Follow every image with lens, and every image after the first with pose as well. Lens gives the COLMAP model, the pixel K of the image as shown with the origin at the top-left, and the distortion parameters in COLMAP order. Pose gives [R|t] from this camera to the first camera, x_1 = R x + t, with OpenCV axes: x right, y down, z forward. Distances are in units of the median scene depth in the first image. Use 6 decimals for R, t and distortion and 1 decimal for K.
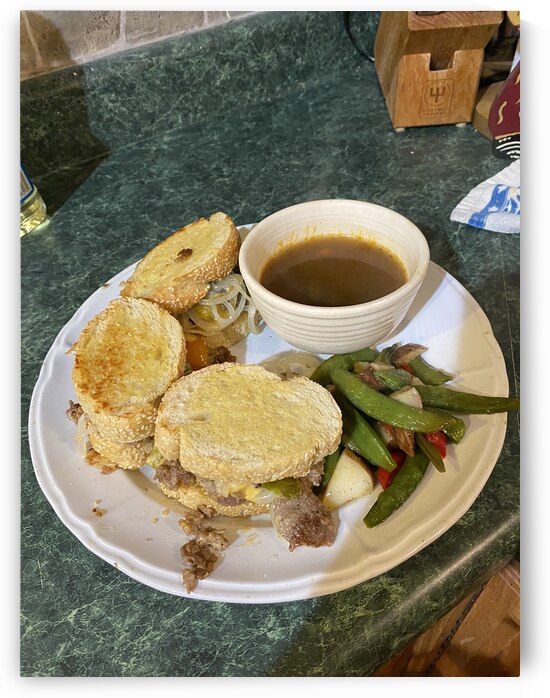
lens RADIAL K [[504.4, 0, 275.0], [0, 504.4, 349.0], [0, 0, 1]] dist [-0.012662, -0.005005]
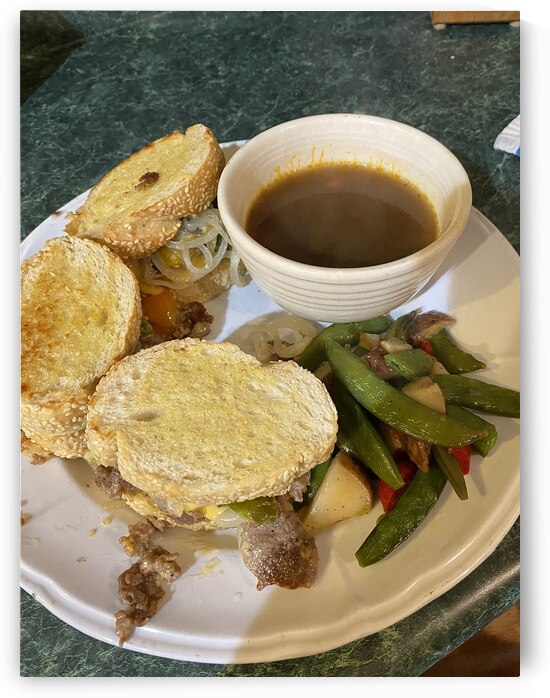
lens RADIAL K [[504.4, 0, 275.0], [0, 504.4, 349.0], [0, 0, 1]] dist [-0.012662, -0.005005]
pose [[0.998576, 0.052926, -0.006743, 0.032710], [-0.051244, 0.986589, 0.154972, -0.068771], [0.014854, -0.154406, 0.987896, 0.229222]]
